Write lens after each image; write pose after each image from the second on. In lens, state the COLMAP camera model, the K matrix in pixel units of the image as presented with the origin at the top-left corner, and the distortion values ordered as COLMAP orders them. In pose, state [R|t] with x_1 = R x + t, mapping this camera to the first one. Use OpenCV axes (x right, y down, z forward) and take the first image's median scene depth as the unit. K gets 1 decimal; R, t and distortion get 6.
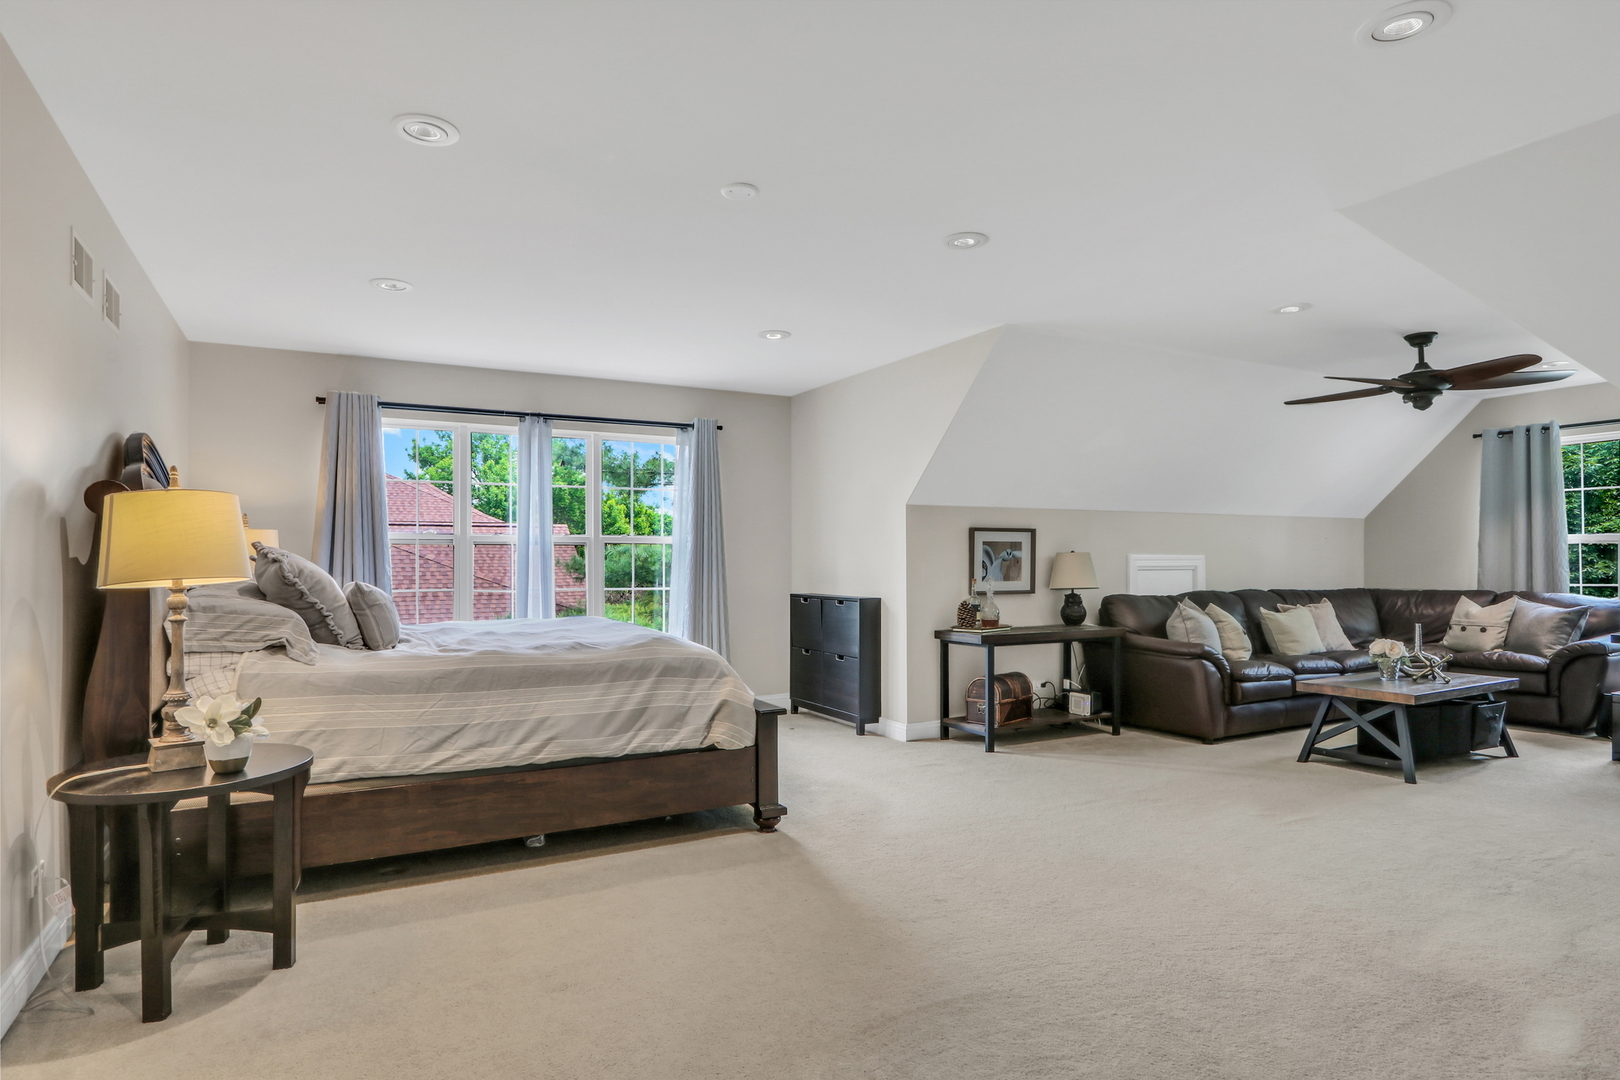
lens RADIAL K [[798.6, 0, 785.4], [0, 798.6, 548.8], [0, 0, 1]] dist [-0.005773, -0.000520]
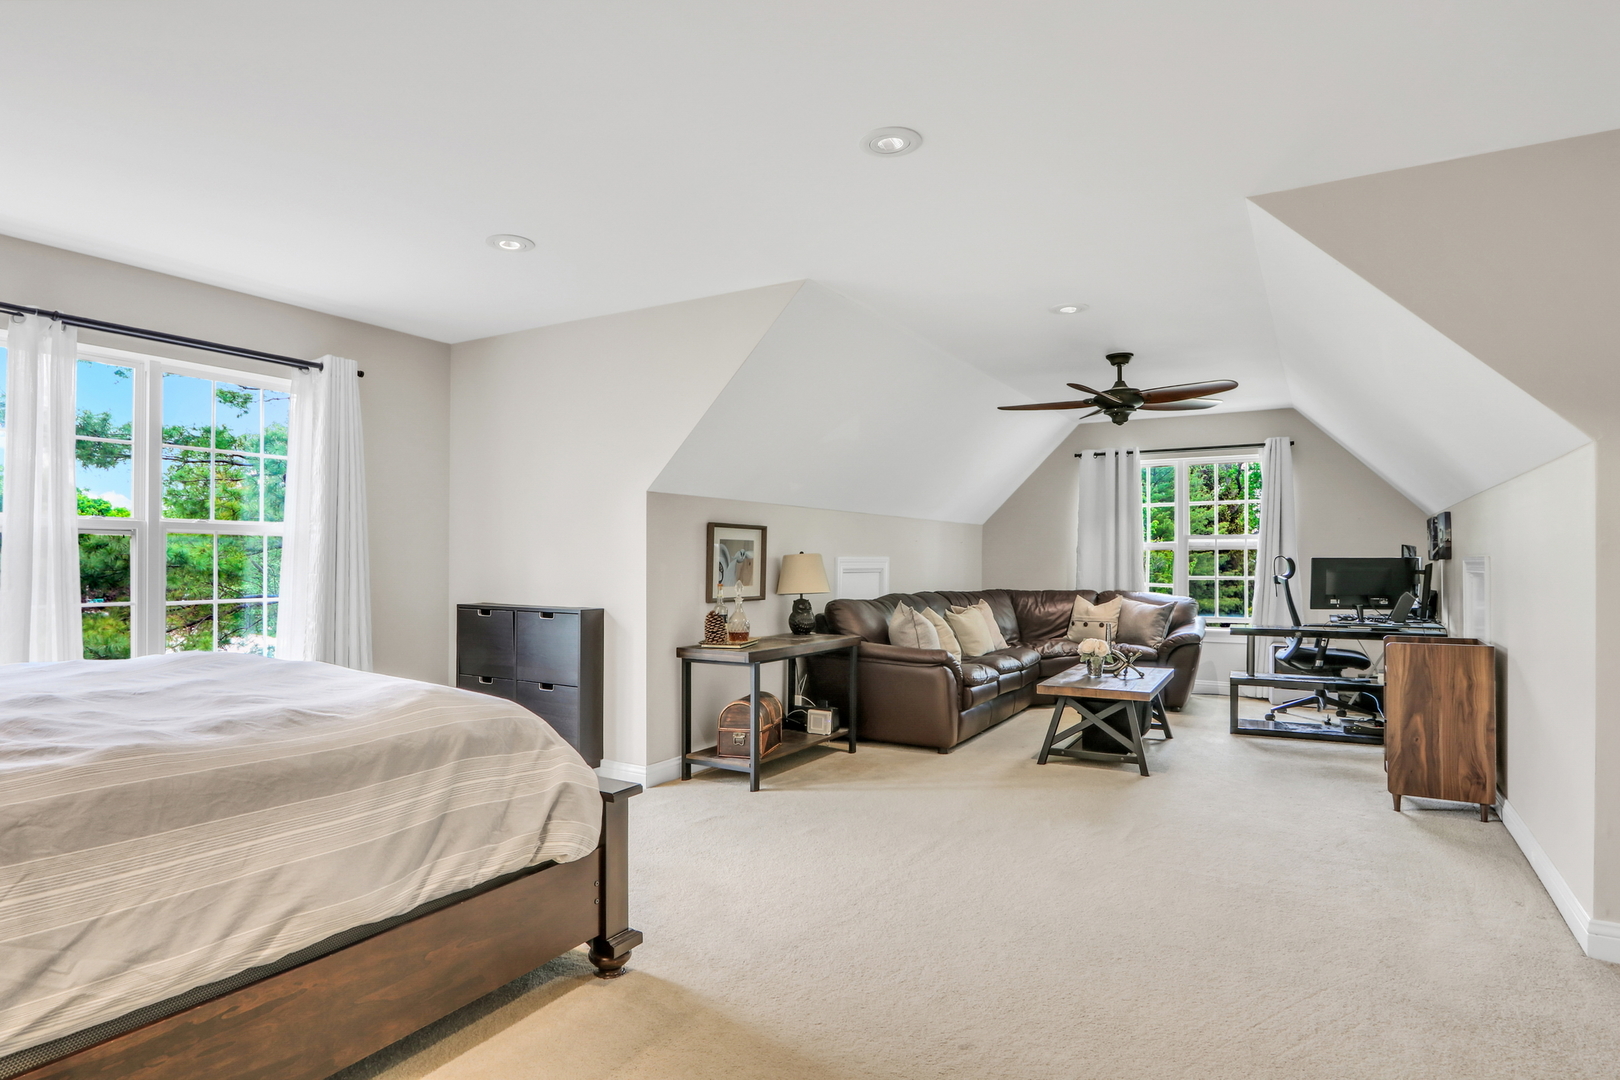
lens RADIAL K [[866.4, 0, 810.0], [0, 866.4, 548.8], [0, 0, 1]] dist [-0.002954, 0.000461]
pose [[0.877189, 0.012715, 0.479977, -0.119570], [-0.012988, 0.999912, -0.002751, 0.002371], [-0.479970, -0.003821, 0.877277, 0.159170]]
